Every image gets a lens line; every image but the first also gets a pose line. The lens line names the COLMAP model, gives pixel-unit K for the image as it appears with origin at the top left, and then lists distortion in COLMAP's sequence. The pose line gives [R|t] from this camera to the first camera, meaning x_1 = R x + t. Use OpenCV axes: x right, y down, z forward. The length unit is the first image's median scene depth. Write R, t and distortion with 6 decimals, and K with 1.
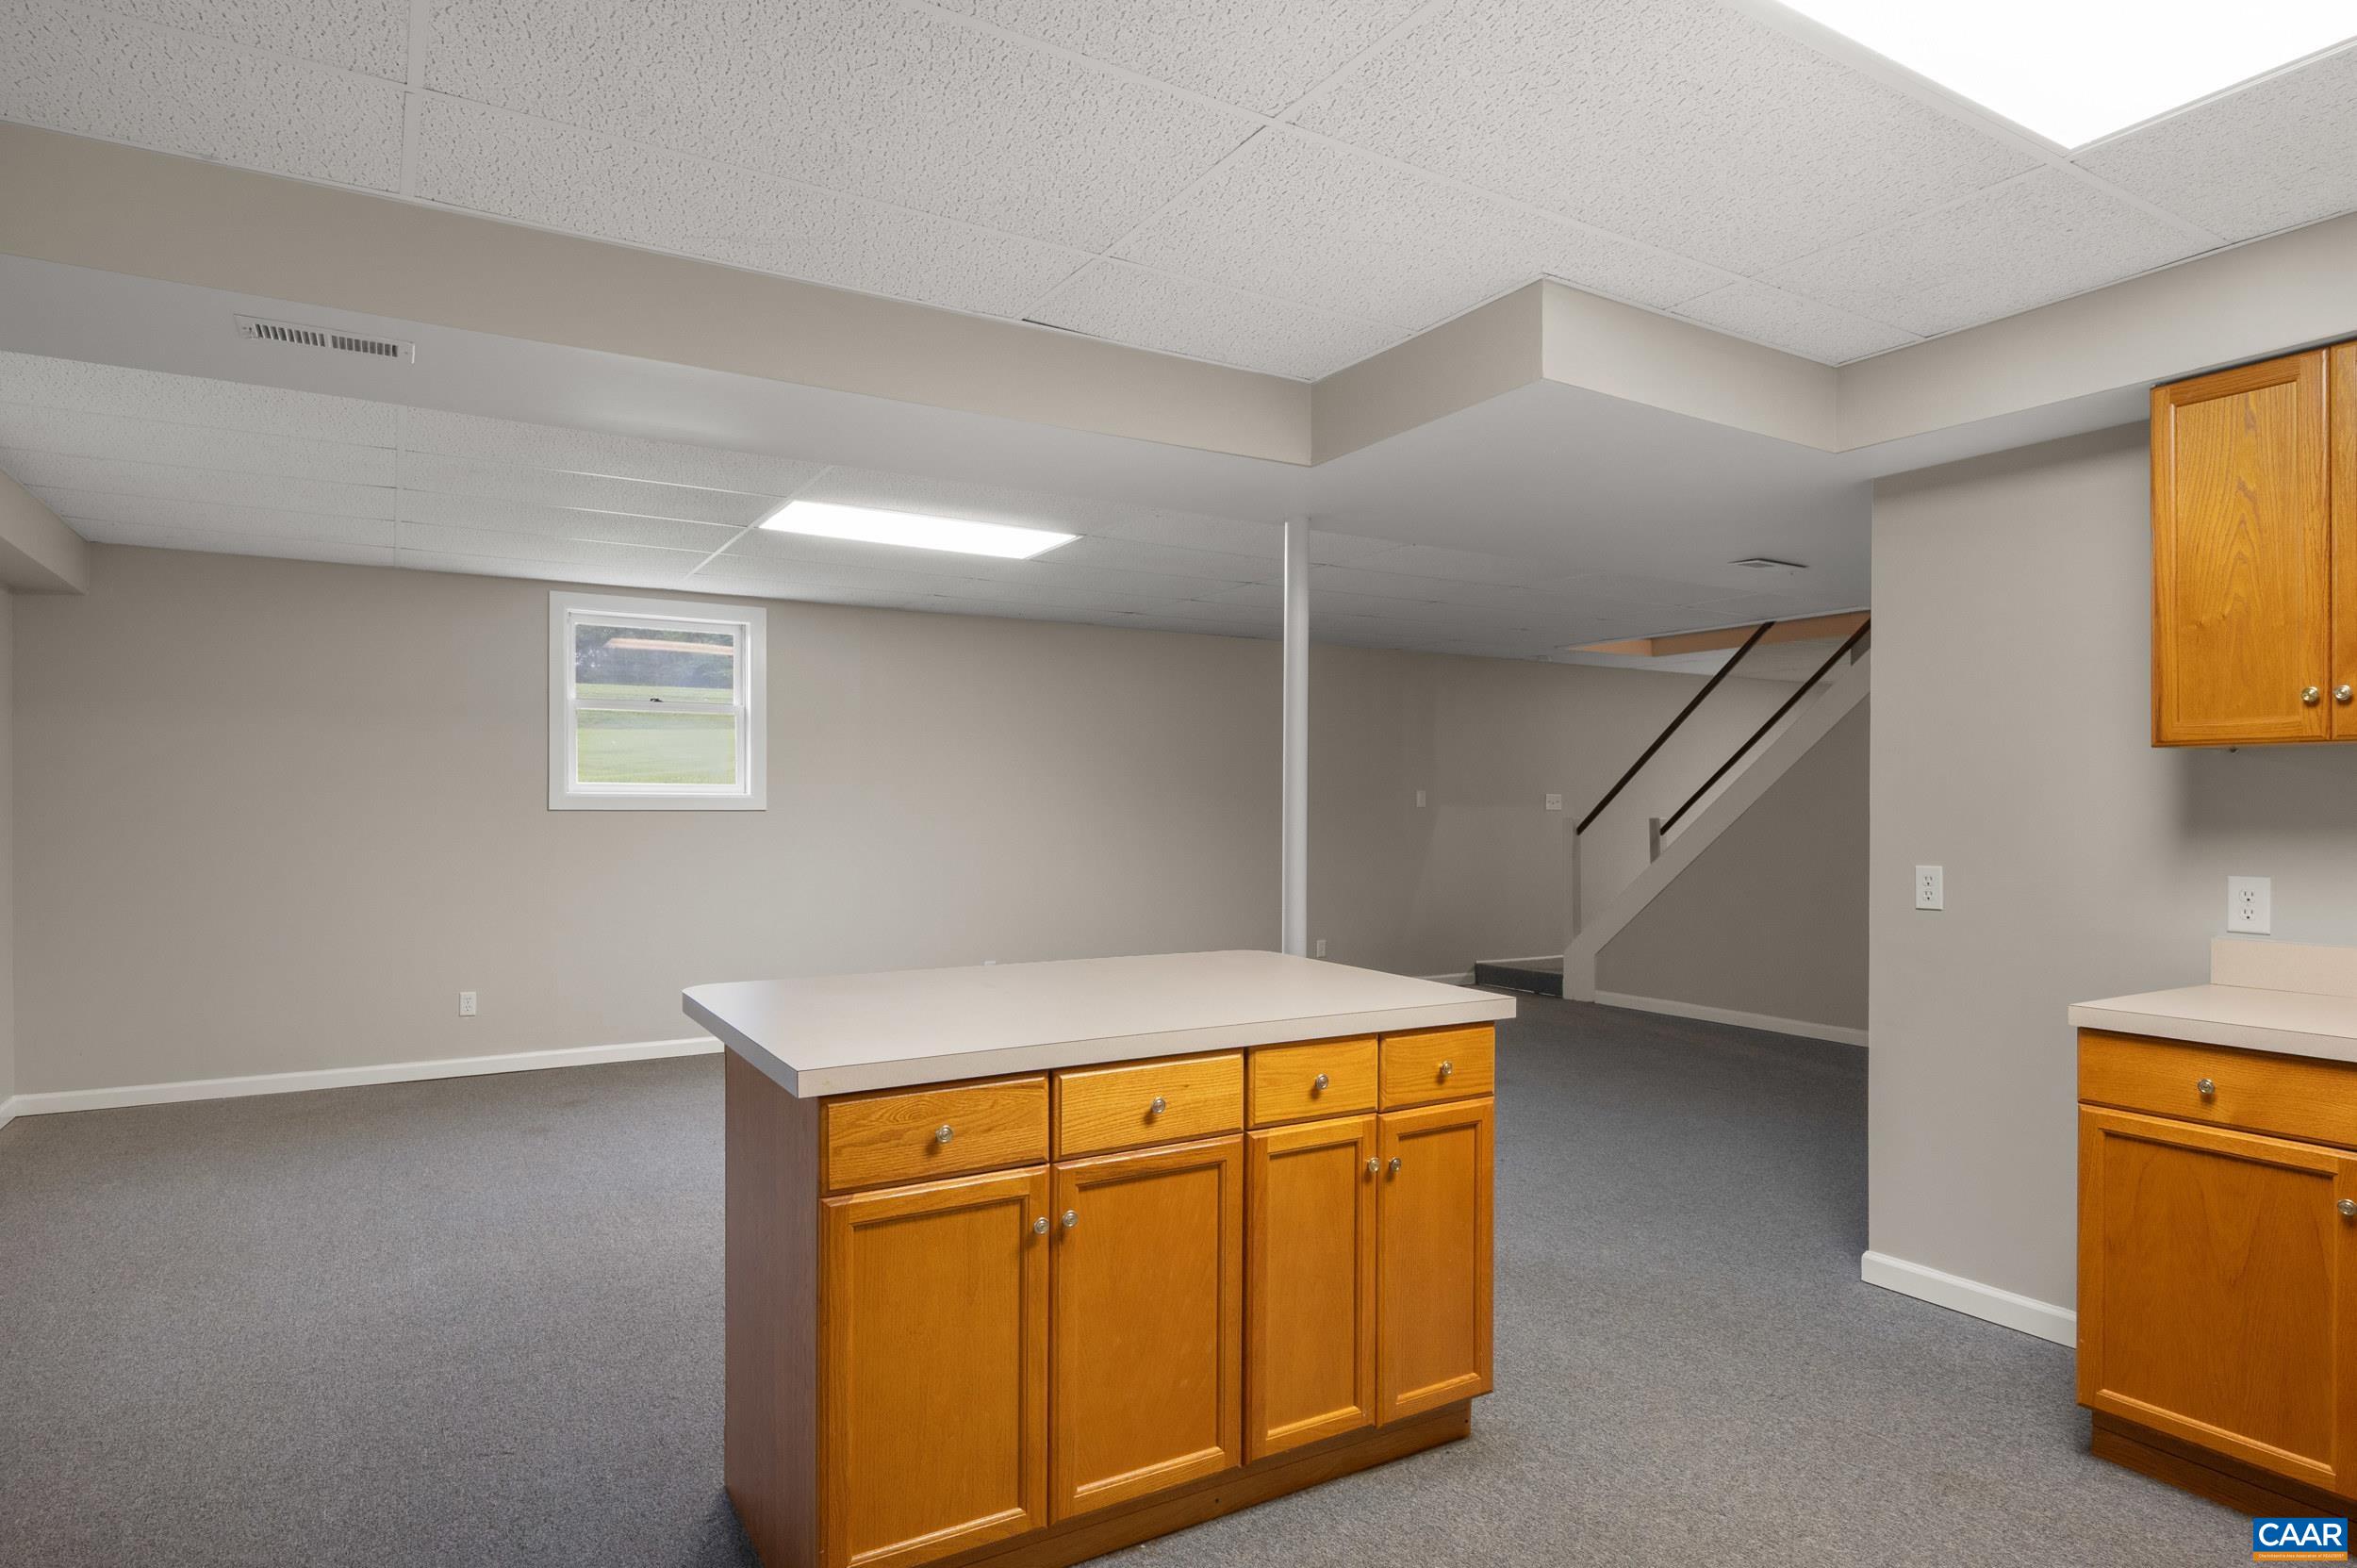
lens RADIAL K [[1299.7, 0, 1180.2], [0, 1299.7, 794.5], [0, 0, 1]] dist [-0.002216, -0.000695]
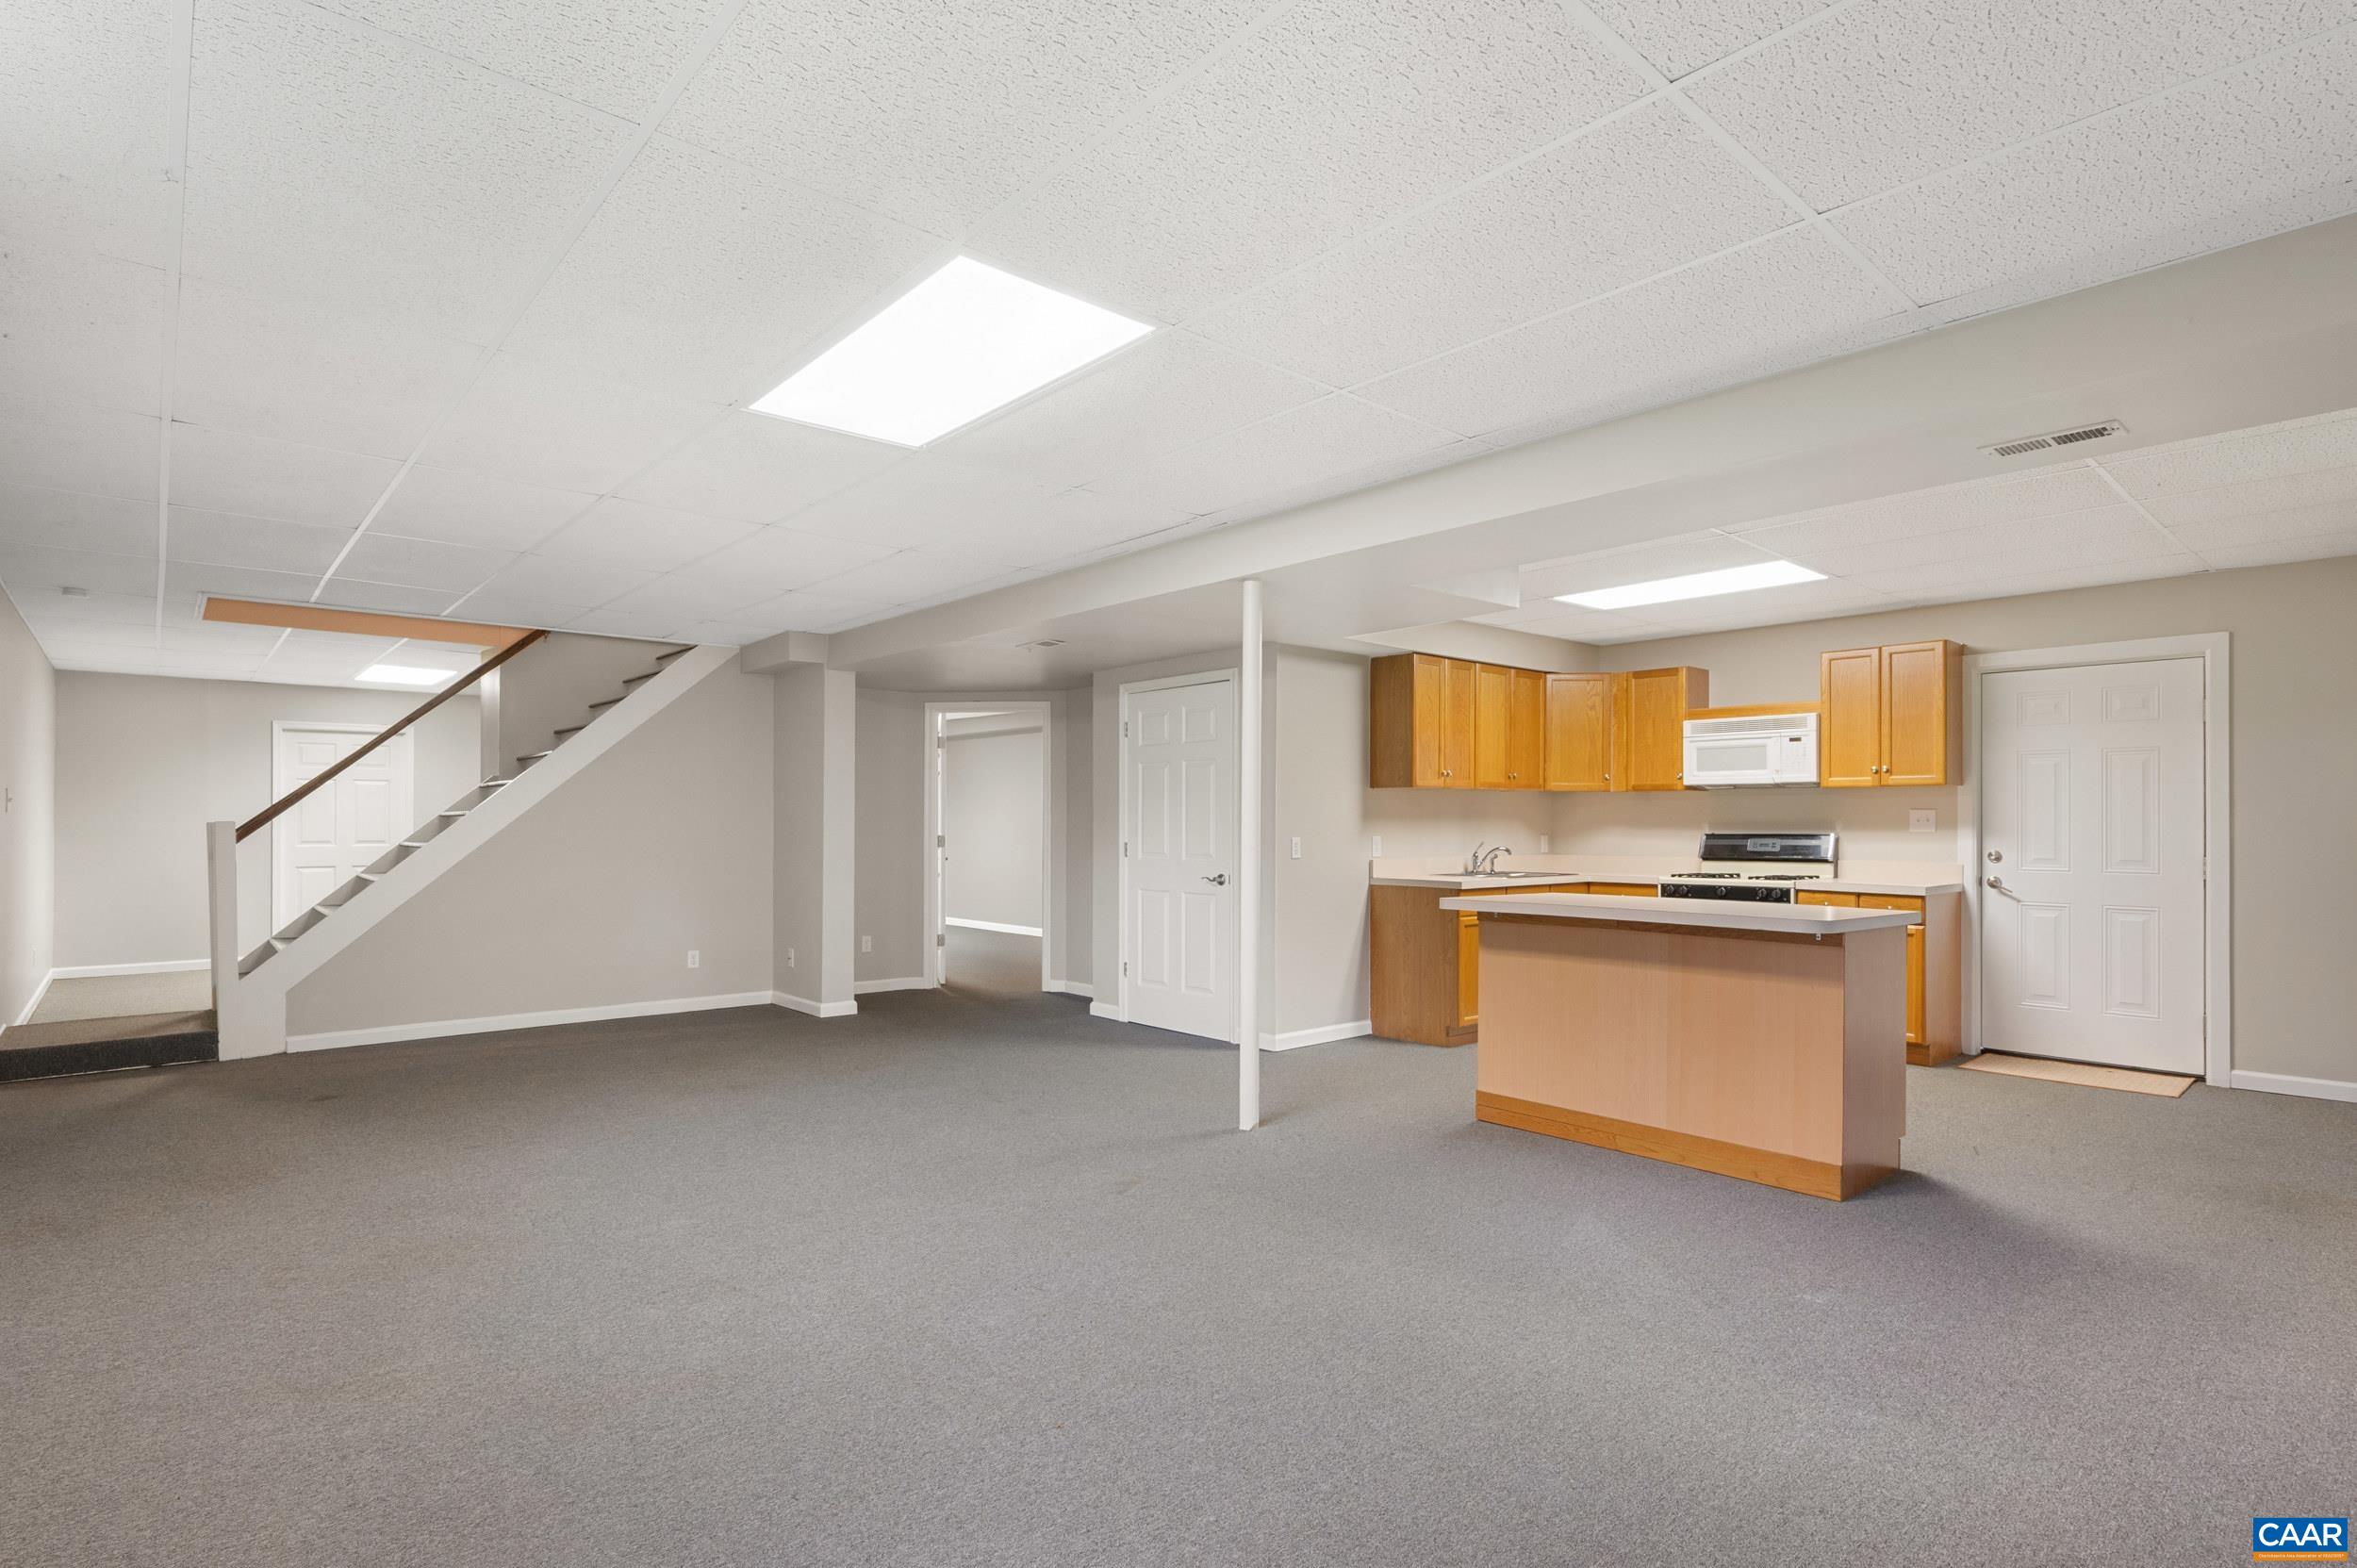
lens RADIAL K [[1166.6, 0, 1170.5], [0, 1166.6, 822.3], [0, 0, 1]] dist [-0.001327, -0.000545]
pose [[-0.175543, -0.004531, 0.984461, -1.227688], [-0.013863, 0.999902, 0.002131, 0.029085], [-0.984374, -0.013273, -0.175588, 1.546837]]
